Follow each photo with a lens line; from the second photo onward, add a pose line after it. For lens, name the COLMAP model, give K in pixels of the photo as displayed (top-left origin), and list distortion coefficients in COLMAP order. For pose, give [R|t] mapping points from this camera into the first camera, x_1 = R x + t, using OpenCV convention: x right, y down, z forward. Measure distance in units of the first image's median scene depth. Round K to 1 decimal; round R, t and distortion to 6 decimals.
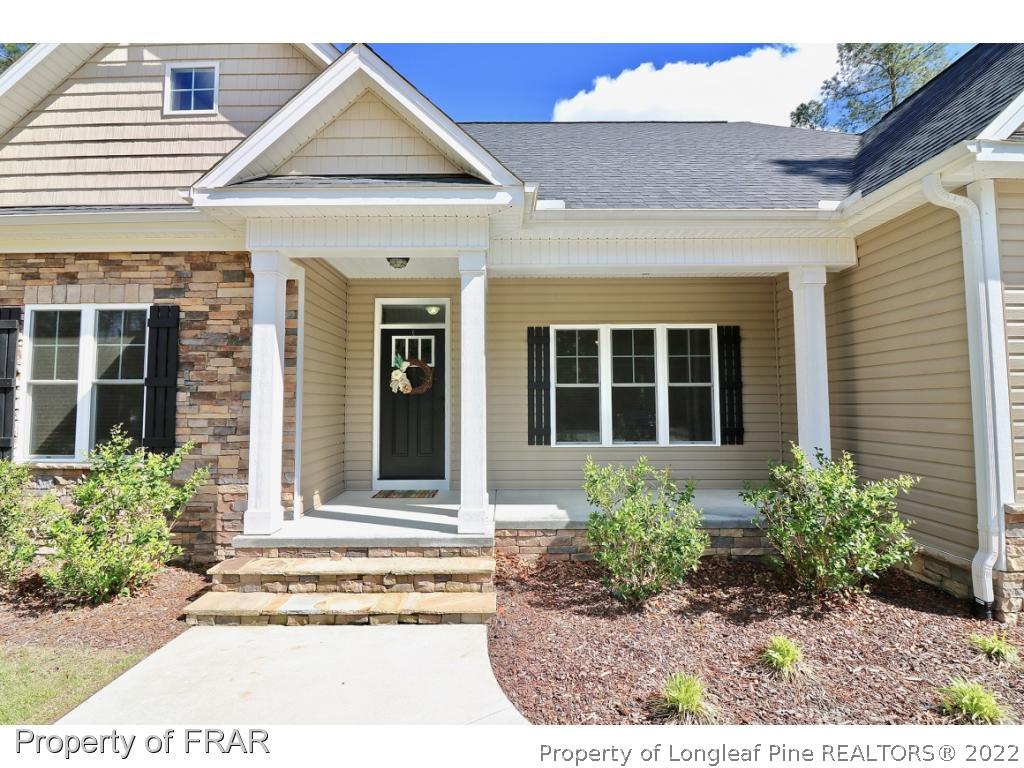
lens RADIAL K [[469.2, 0, 510.8], [0, 469.2, 381.5], [0, 0, 1]] dist [-0.020072, -0.000698]
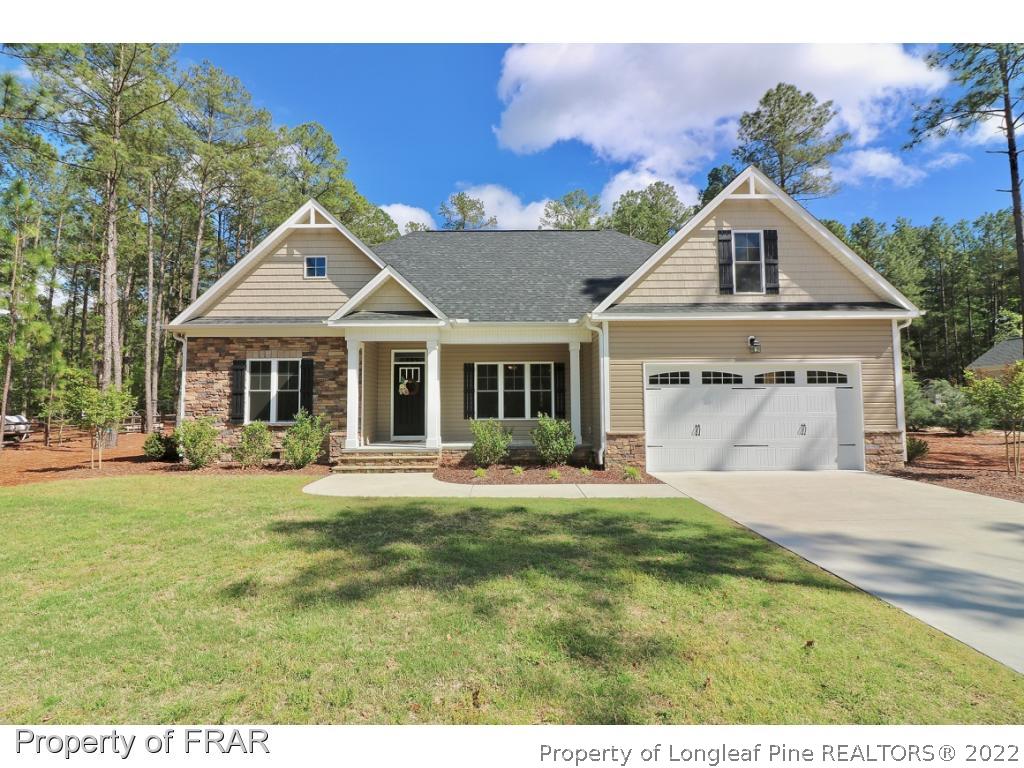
lens RADIAL K [[469.2, 0, 515.4], [0, 469.2, 380.5], [0, 0, 1]] dist [-0.020072, -0.000698]
pose [[0.999904, -0.002554, 0.013612, 0.310828], [0.002634, 0.999980, -0.005828, -0.034706], [-0.013597, 0.005863, 0.999890, -1.451100]]
